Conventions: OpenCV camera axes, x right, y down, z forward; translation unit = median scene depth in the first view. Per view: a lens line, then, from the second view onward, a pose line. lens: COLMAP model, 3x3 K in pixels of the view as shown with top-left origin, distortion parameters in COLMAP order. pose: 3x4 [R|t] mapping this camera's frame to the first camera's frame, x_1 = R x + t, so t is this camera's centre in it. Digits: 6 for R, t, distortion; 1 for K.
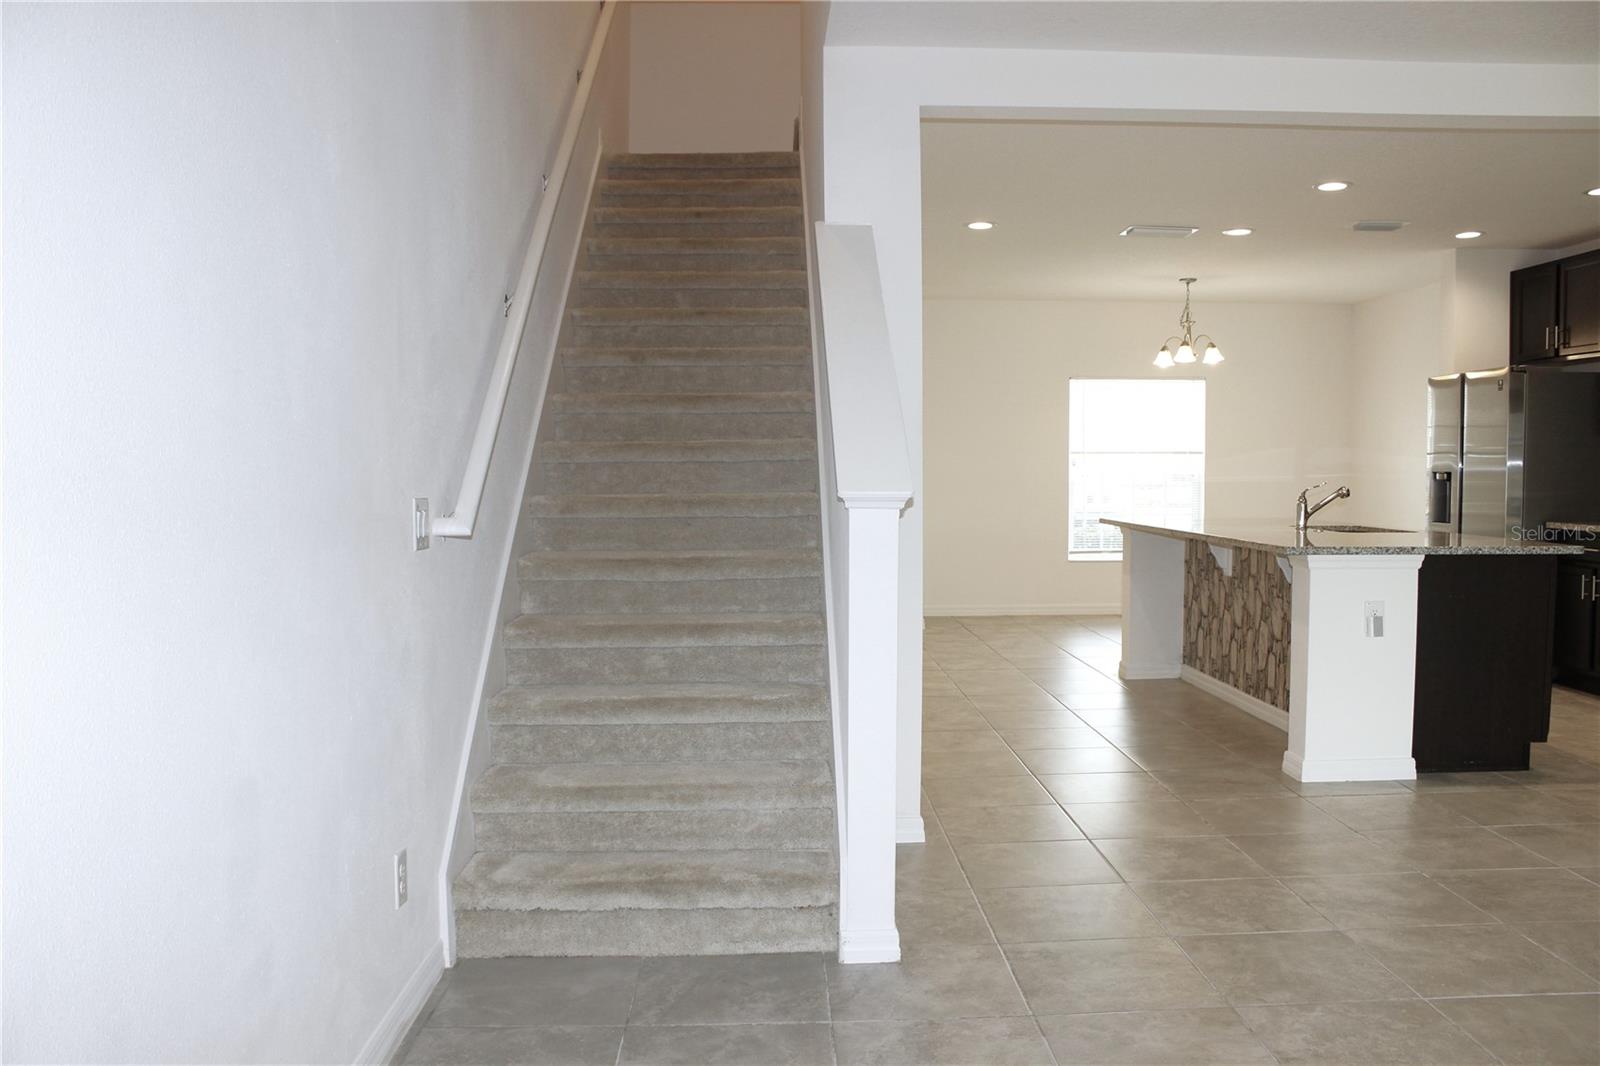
lens RADIAL K [[1340.6, 0, 804.1], [0, 1340.6, 551.2], [0, 0, 1]] dist [-0.165612, 0.156663]
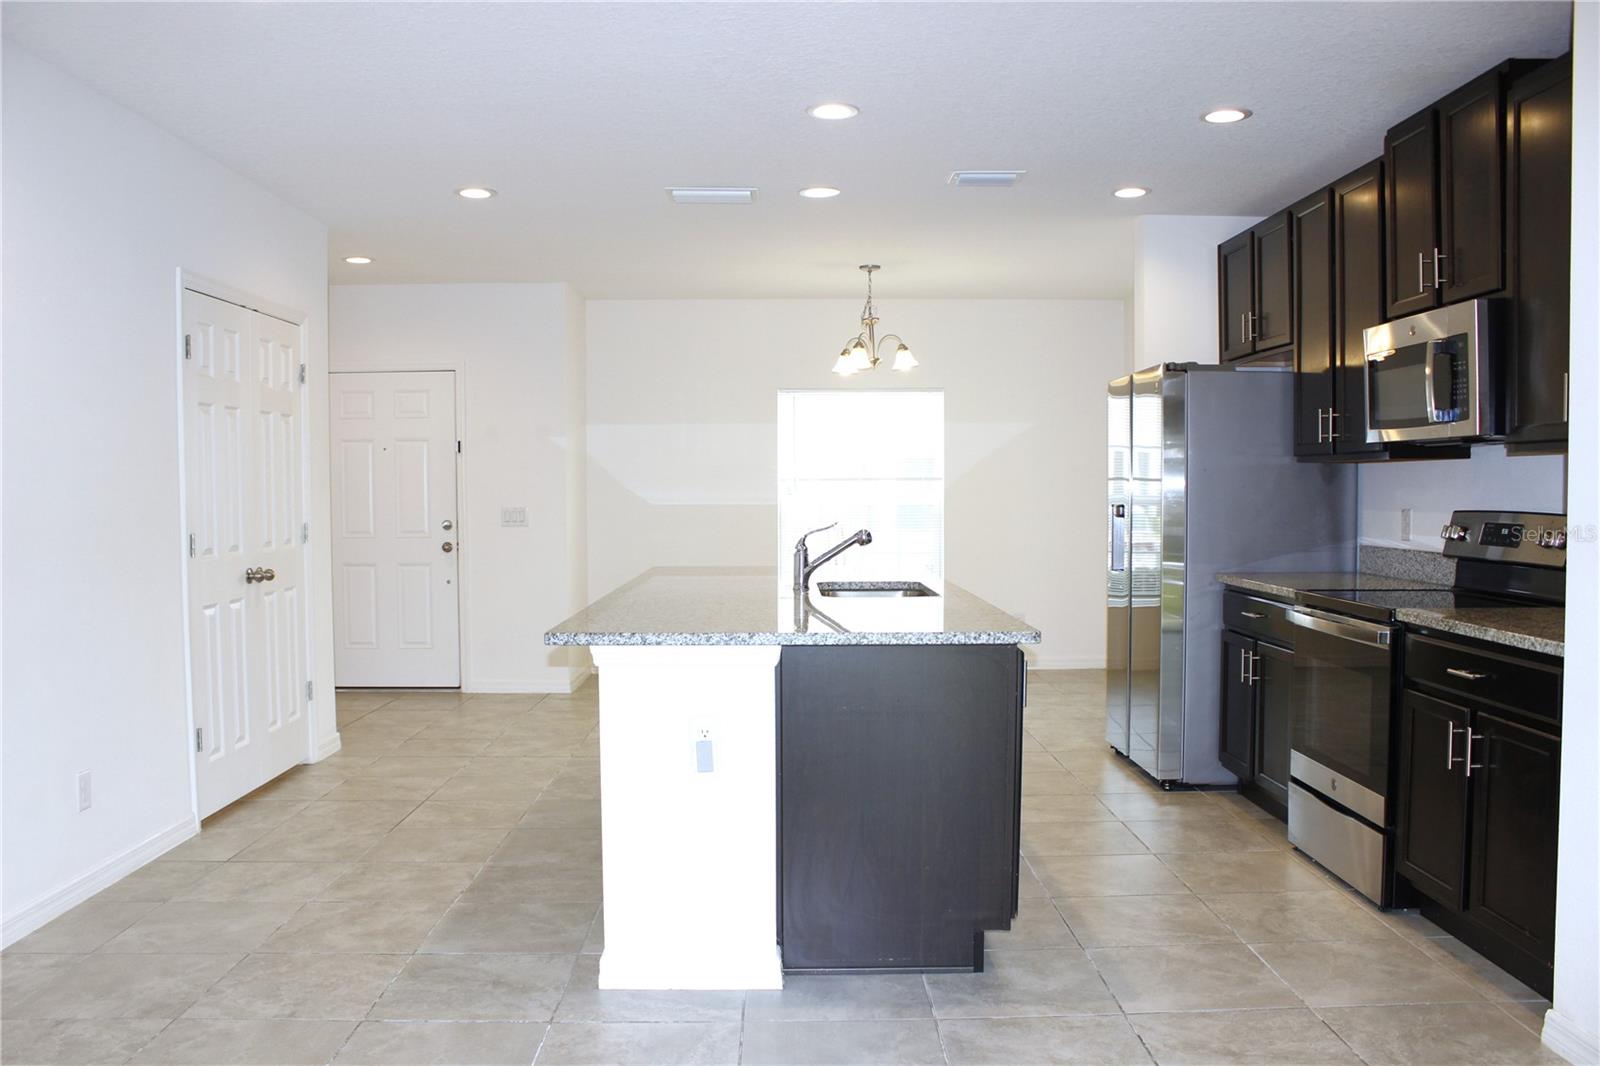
lens RADIAL K [[1340.6, 0, 804.1], [0, 1340.6, 551.2], [0, 0, 1]] dist [-0.165612, 0.156663]
pose [[0.999873, -0.000434, -0.015932, 0.382212], [0.000152, 0.999844, -0.017653, -0.023977], [0.015937, 0.017649, 0.999717, 0.262749]]
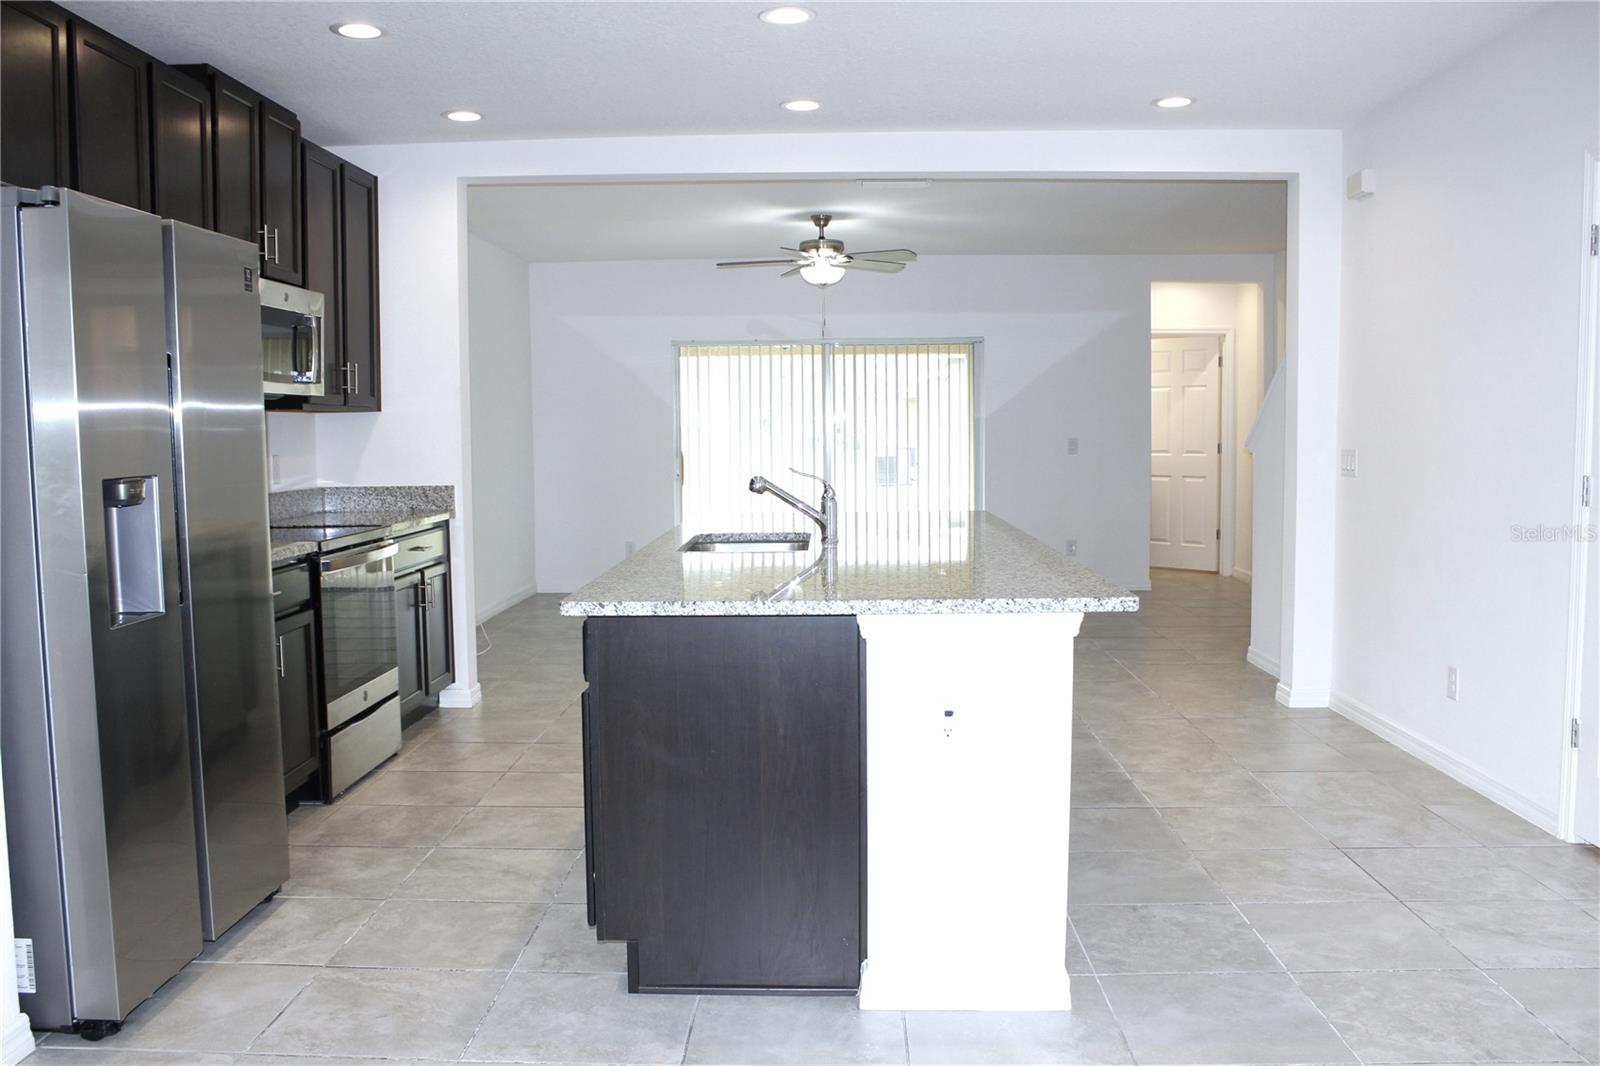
lens RADIAL K [[1356.1, 0, 800.0], [0, 1356.1, 533.0], [0, 0, 1]] dist [-0.146540, 0.118754]
pose [[-0.998193, 0.006961, 0.059688, 0.344708], [0.015545, 0.989371, 0.144578, -0.114106], [-0.058047, 0.145245, -0.987691, 1.612664]]
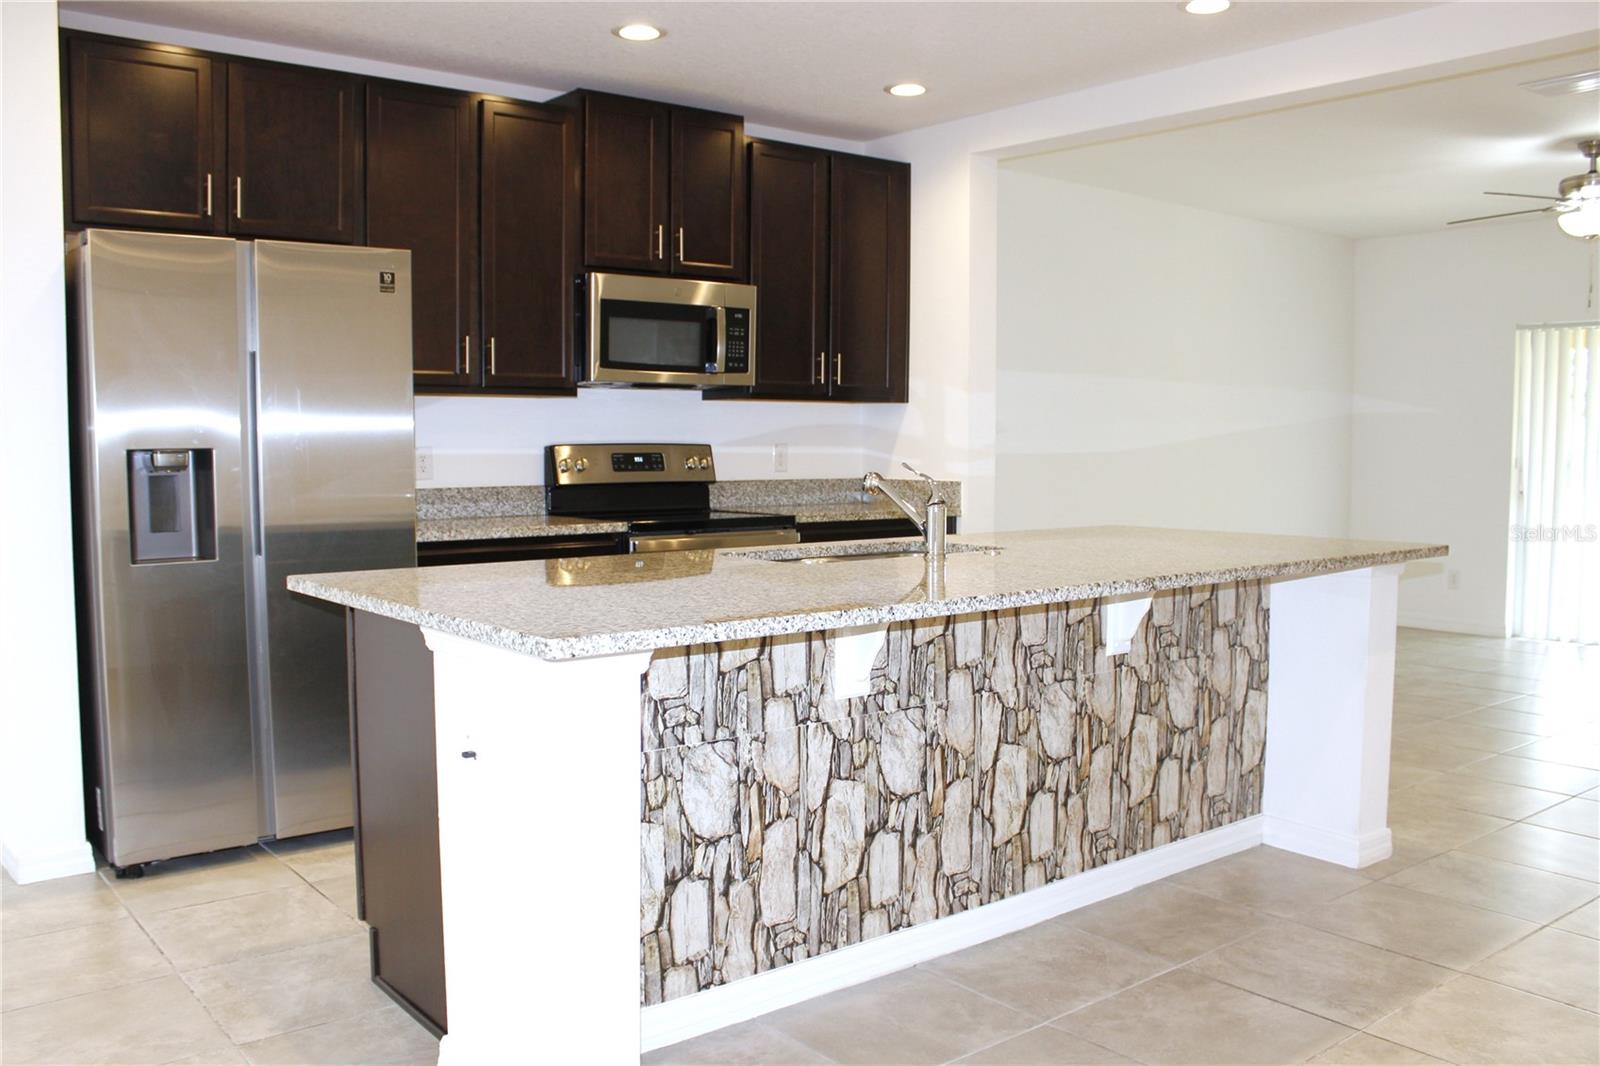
lens RADIAL K [[1368.0, 0, 800.8], [0, 1368.0, 546.6], [0, 0, 1]] dist [-0.164346, 0.147148]
pose [[-0.599016, -0.060255, 0.798467, -0.010356], [0.053885, 0.991871, 0.115274, -0.082412], [-0.798922, 0.112077, -0.590900, 1.317791]]
